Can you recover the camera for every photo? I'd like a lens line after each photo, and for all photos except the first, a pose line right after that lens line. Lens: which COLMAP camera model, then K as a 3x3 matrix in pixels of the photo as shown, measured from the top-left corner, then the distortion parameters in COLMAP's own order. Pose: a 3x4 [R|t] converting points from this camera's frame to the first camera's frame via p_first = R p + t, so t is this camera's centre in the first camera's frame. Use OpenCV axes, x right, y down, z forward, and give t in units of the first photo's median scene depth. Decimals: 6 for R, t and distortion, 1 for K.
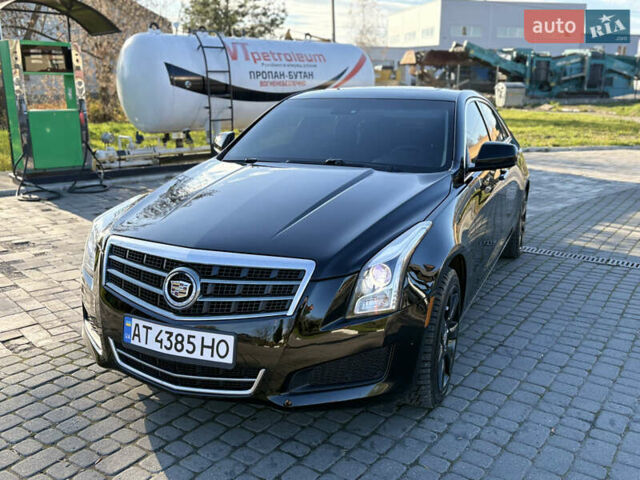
lens RADIAL K [[593.6, 0, 320.0], [0, 593.6, 240.0], [0, 0, 1]] dist [0.021226, -0.019467]
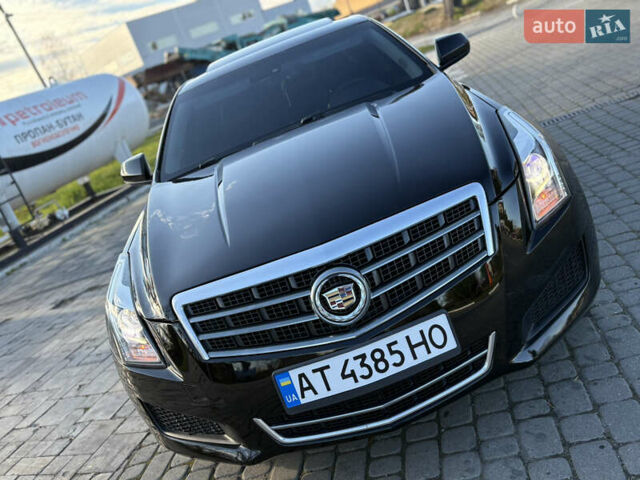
lens RADIAL K [[593.6, 0, 320.0], [0, 593.6, 240.0], [0, 0, 1]] dist [0.021226, -0.019467]
pose [[0.834653, -0.442092, 0.328495, -0.460515], [0.447641, 0.891987, 0.063063, -0.037807], [-0.320893, 0.094412, 0.942398, 0.312469]]
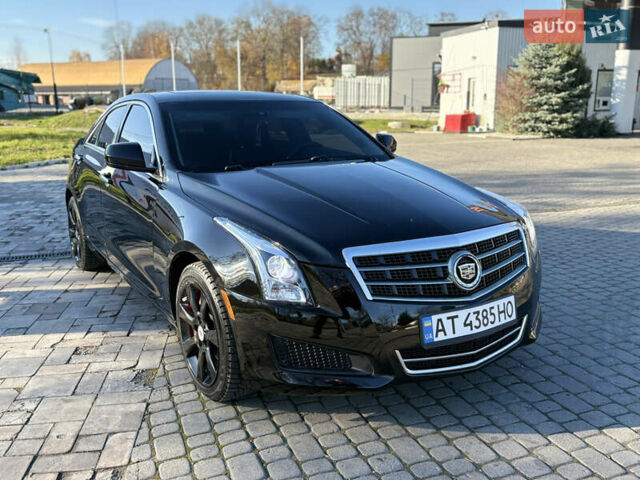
lens RADIAL K [[599.6, 0, 320.0], [0, 599.6, 240.0], [0, 0, 1]] dist [0.053799, -0.077587]
pose [[0.573647, -0.189284, 0.796932, -1.224119], [0.210227, 0.974366, 0.080102, -0.113067], [-0.791665, 0.121586, 0.598735, 0.550347]]
